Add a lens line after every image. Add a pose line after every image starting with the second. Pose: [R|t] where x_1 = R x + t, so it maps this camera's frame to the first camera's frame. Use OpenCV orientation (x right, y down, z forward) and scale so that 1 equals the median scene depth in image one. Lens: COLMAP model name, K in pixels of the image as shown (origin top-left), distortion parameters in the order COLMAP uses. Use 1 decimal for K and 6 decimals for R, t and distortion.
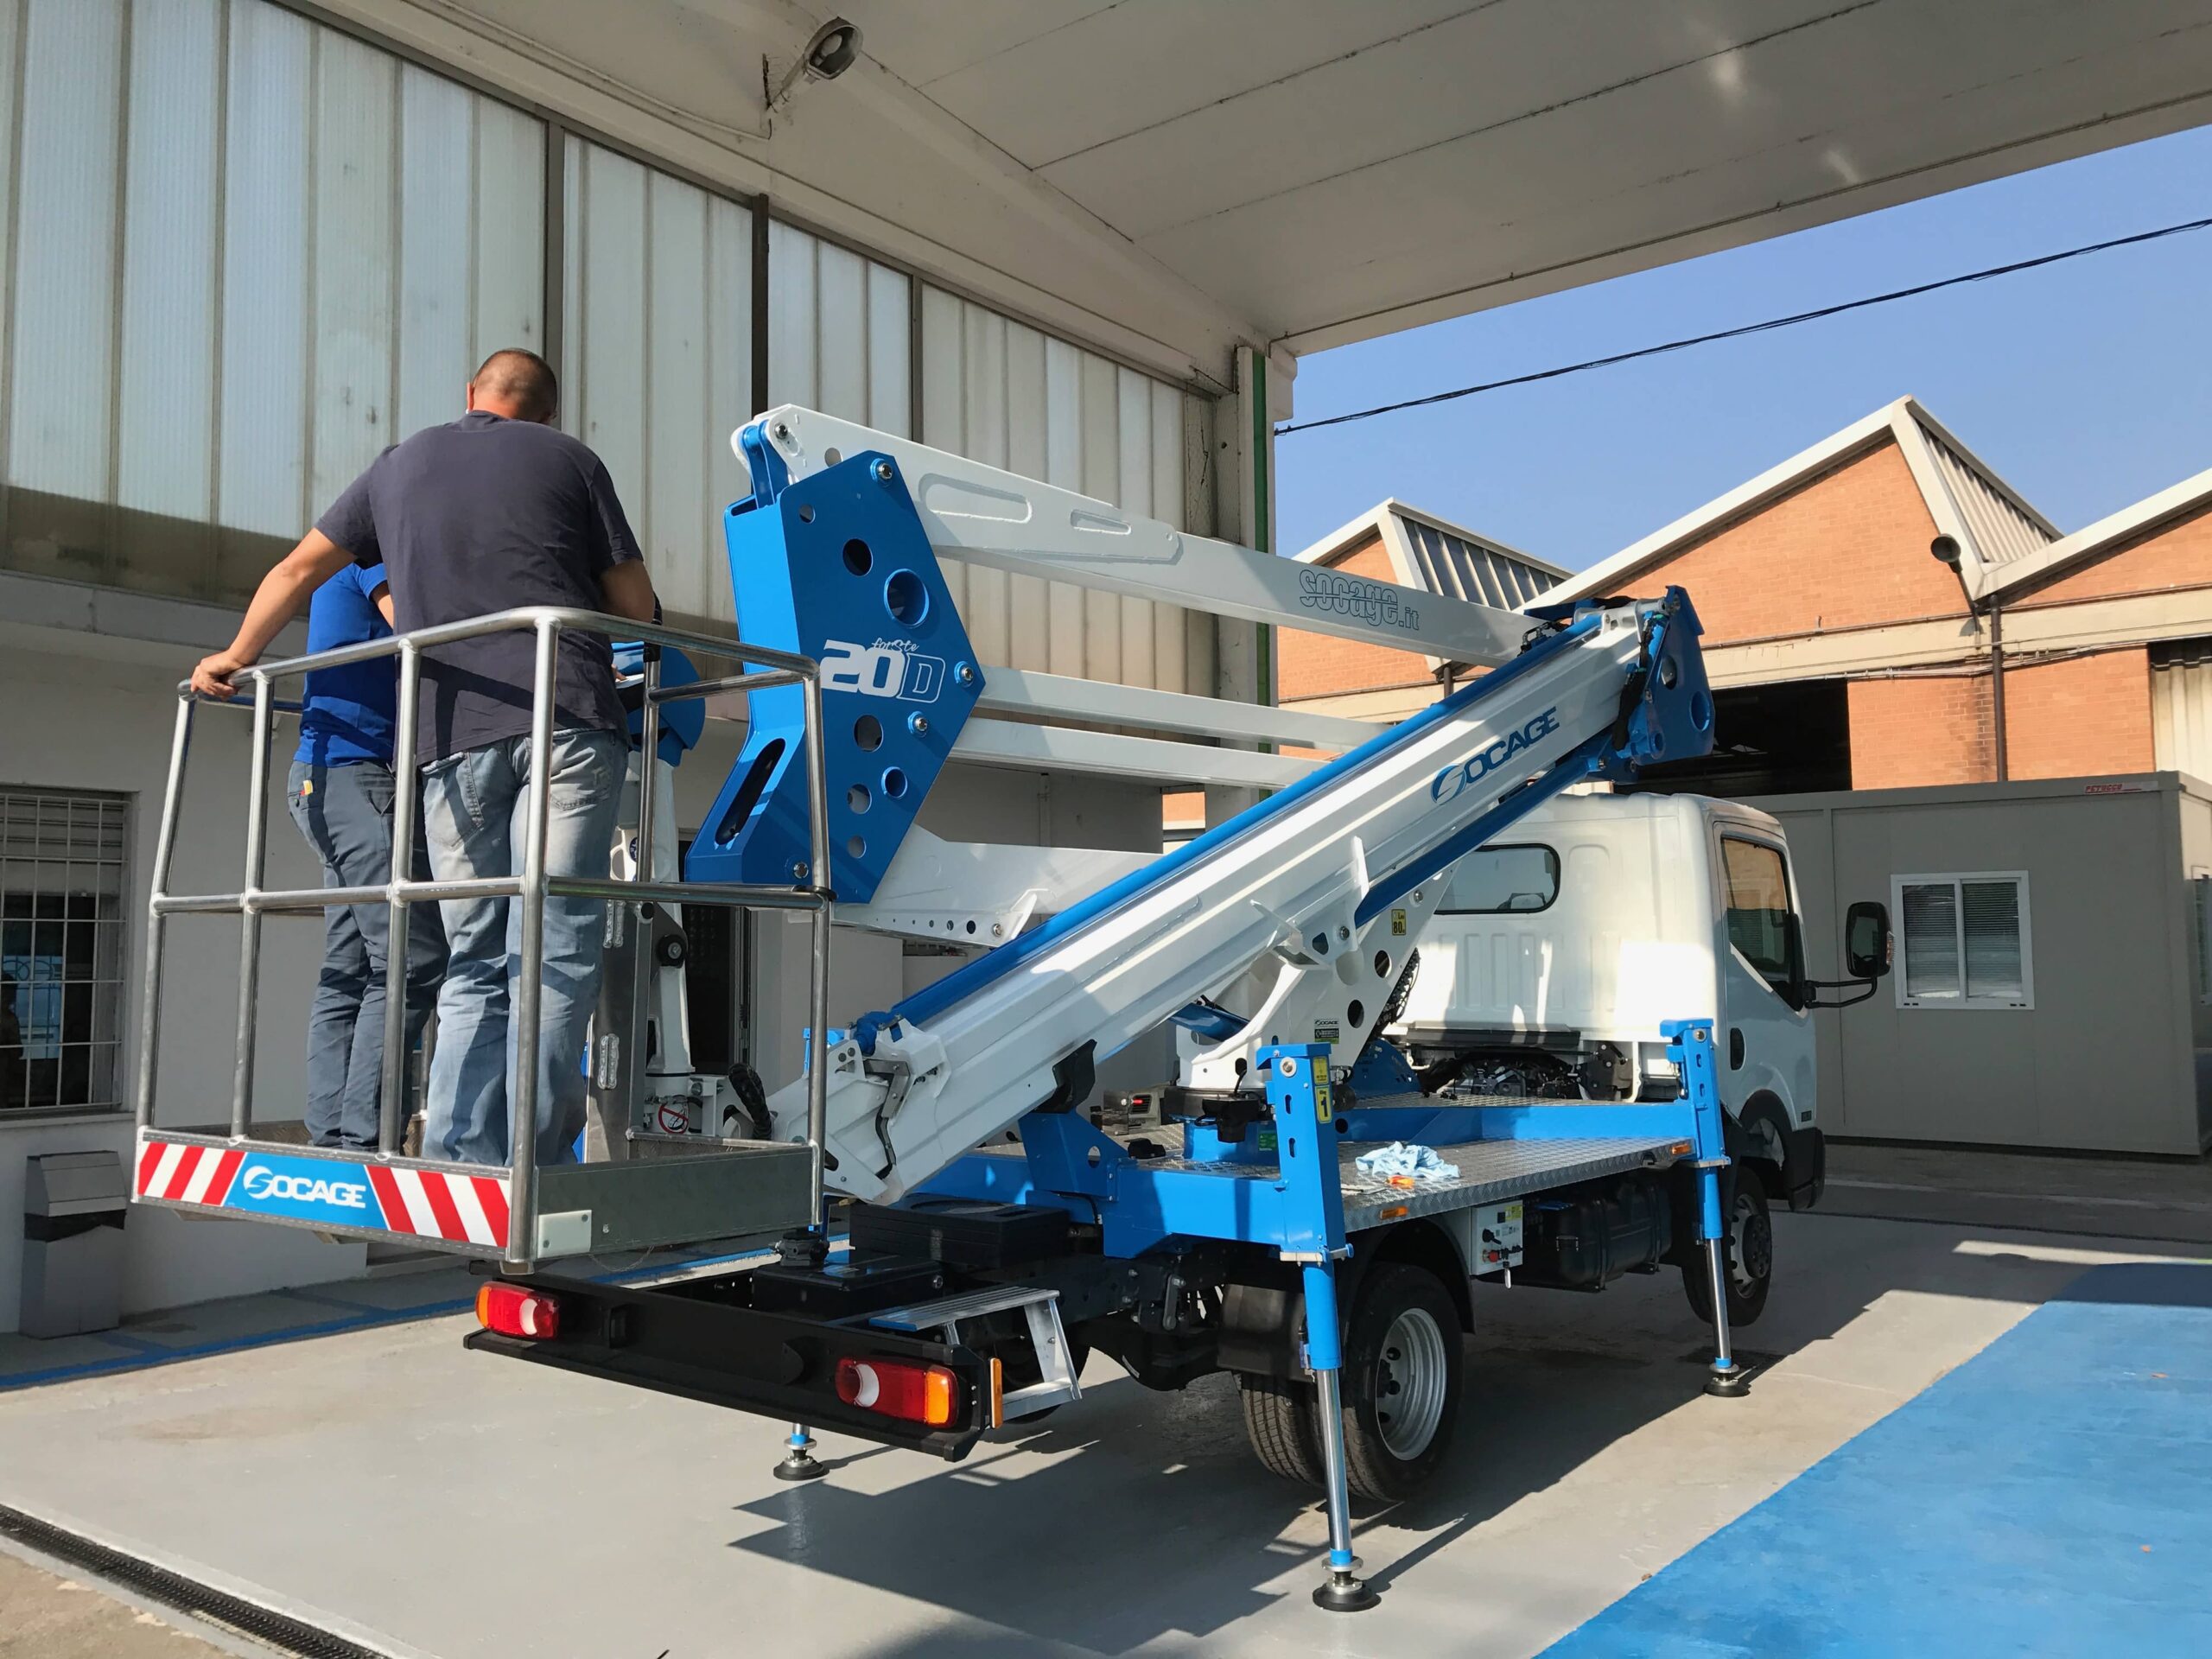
lens RADIAL K [[1797.2, 0, 1080.7], [0, 1797.2, 846.6], [0, 0, 1]] dist [-0.005099, 0.046254]
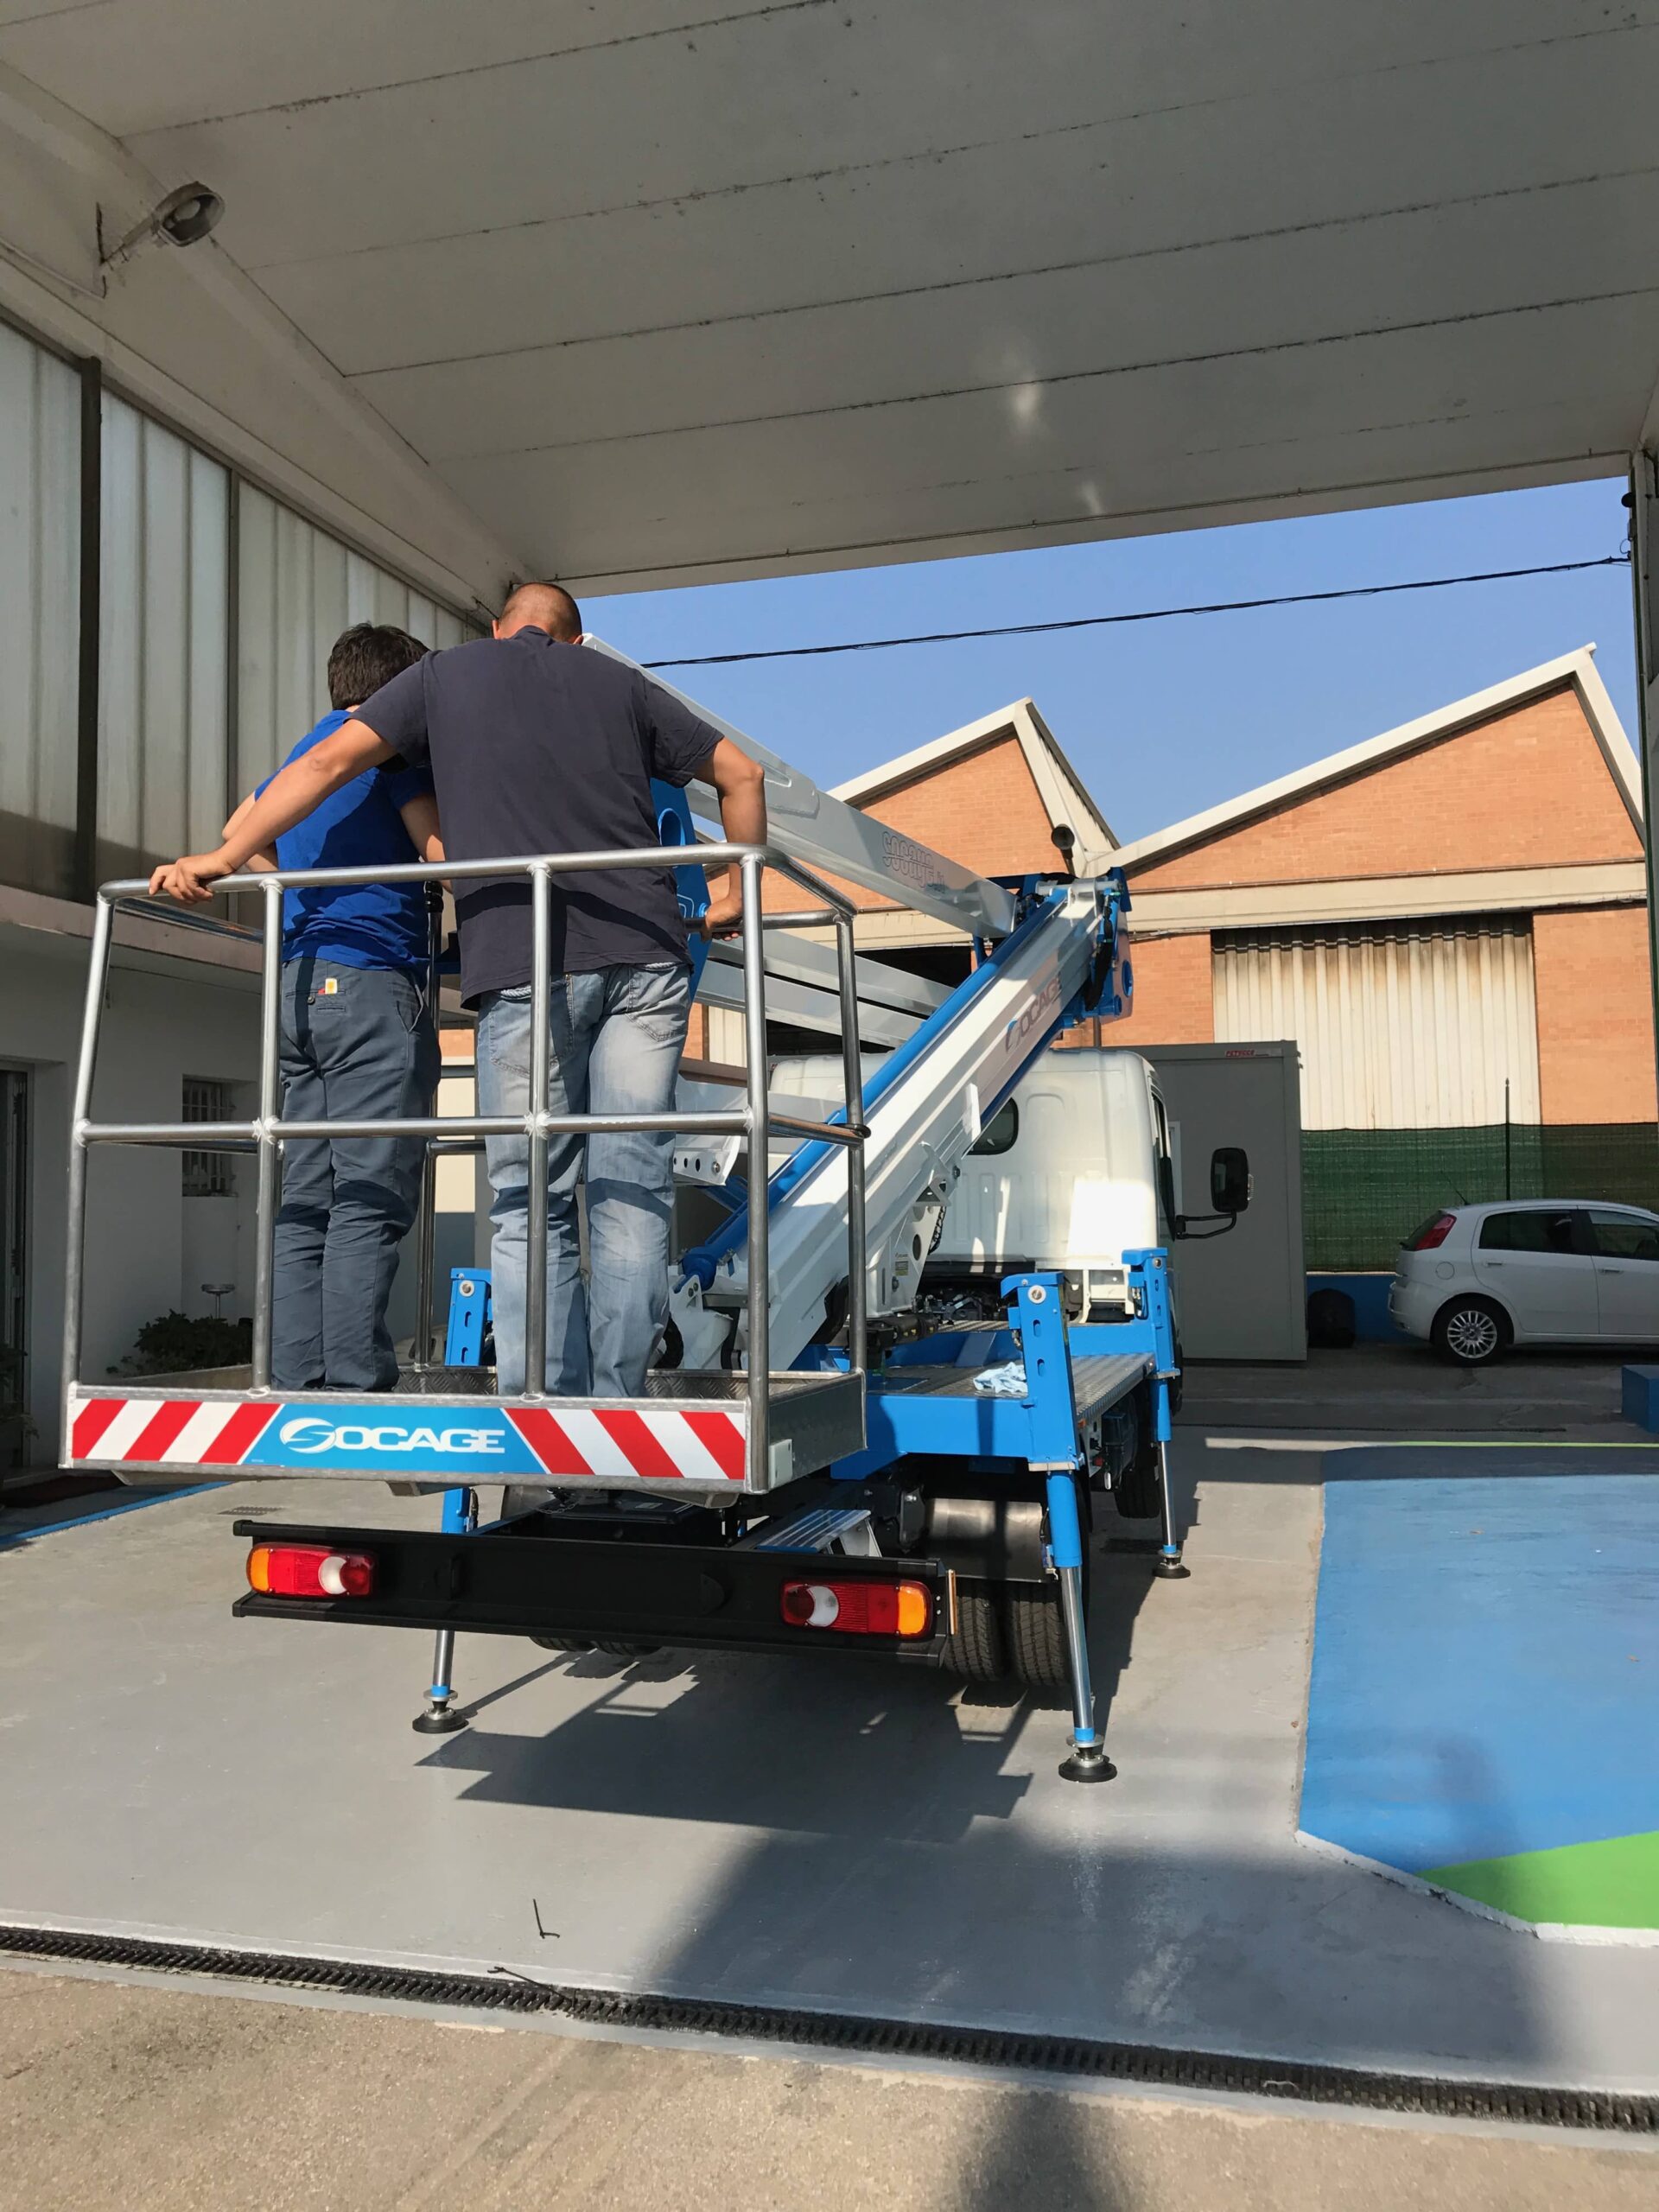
lens RADIAL K [[1797.2, 0, 784.2], [0, 1797.2, 1101.2], [0, 0, 1]] dist [-0.005099, 0.046254]
pose [[0.928483, 0.020033, 0.370833, -0.279458], [-0.023147, 0.999724, 0.003948, 0.002998], [-0.370652, -0.012249, 0.928691, 0.027186]]
